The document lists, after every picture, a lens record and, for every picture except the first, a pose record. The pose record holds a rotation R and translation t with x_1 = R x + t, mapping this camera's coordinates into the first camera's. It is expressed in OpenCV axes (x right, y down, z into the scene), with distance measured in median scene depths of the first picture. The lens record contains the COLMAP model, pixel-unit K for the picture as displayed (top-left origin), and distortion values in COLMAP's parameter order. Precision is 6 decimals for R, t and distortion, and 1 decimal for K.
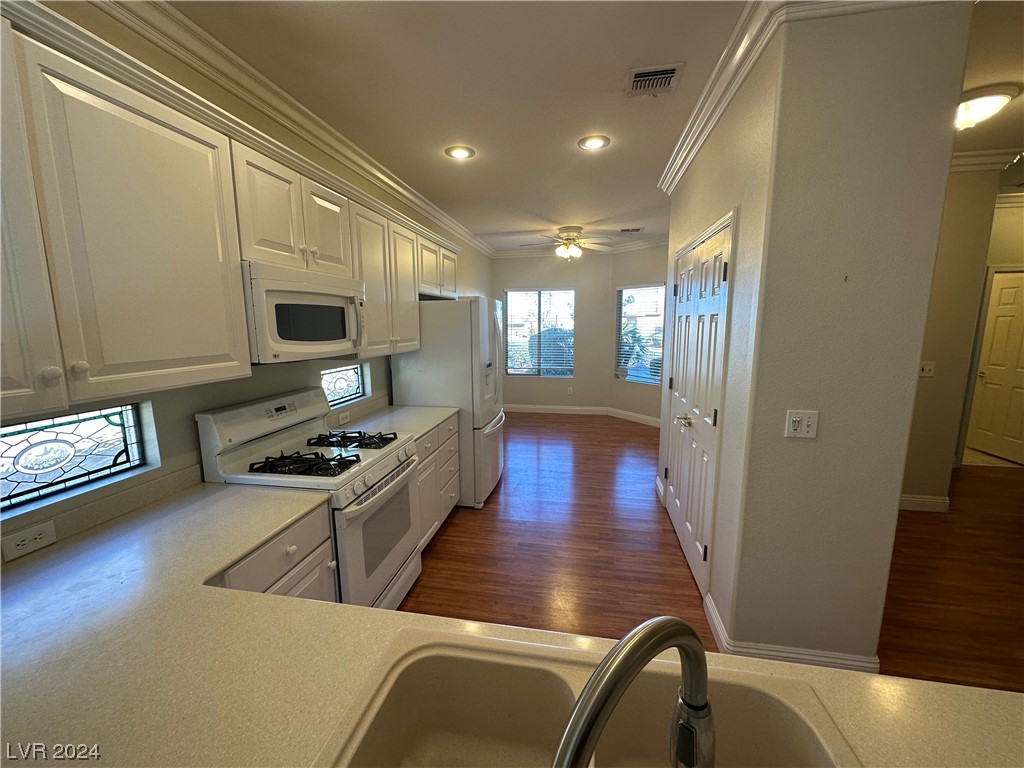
lens RADIAL K [[407.8, 0, 517.2], [0, 407.8, 384.2], [0, 0, 1]] dist [-0.008948, -0.000473]
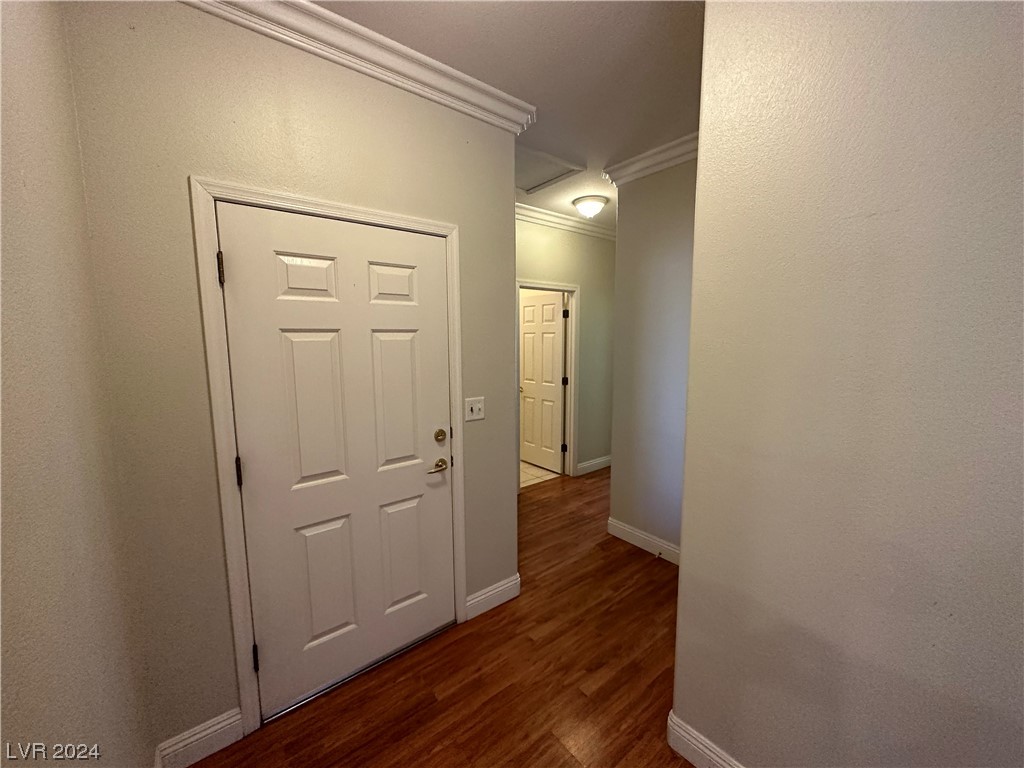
lens RADIAL K [[407.8, 0, 518.1], [0, 407.8, 382.5], [0, 0, 1]] dist [-0.008948, -0.000473]
pose [[0.646993, -0.081653, 0.758112, 0.780036], [0.109791, 0.993865, 0.013347, -0.113115], [-0.754551, 0.074598, 0.651988, 0.715283]]
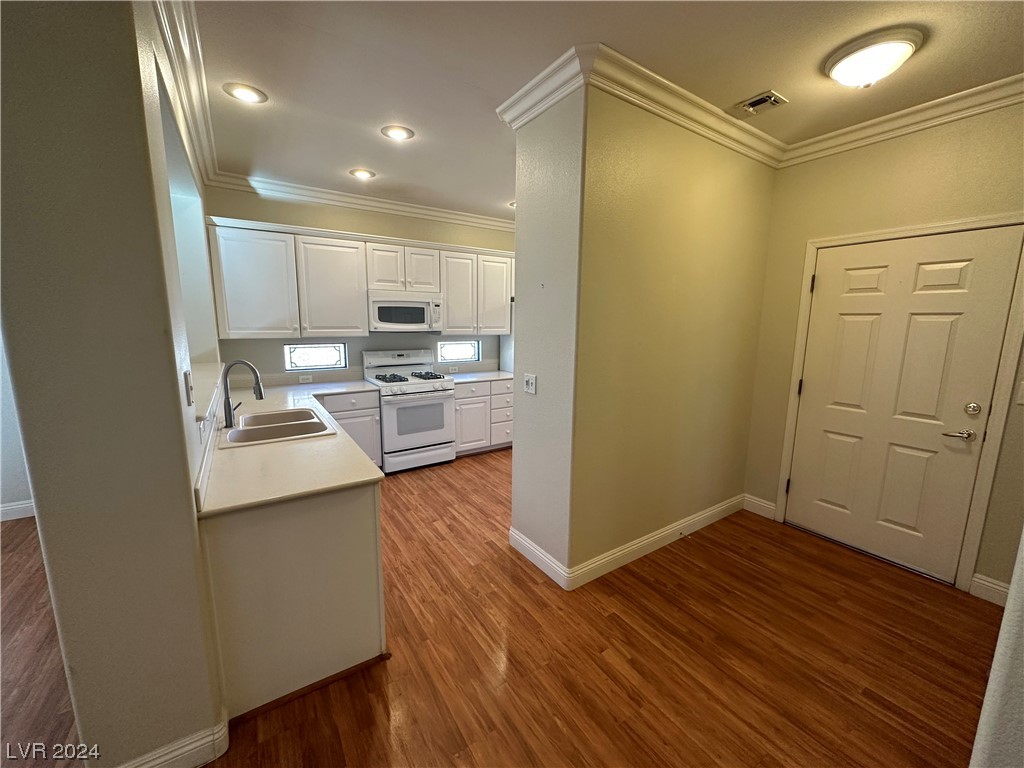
lens RADIAL K [[407.8, 0, 510.3], [0, 407.8, 385.8], [0, 0, 1]] dist [-0.008948, -0.000473]
pose [[0.685562, 0.126965, -0.716858, 1.266658], [-0.120632, 0.990874, 0.060131, 0.019186], [0.717951, 0.045253, 0.694622, -0.062454]]
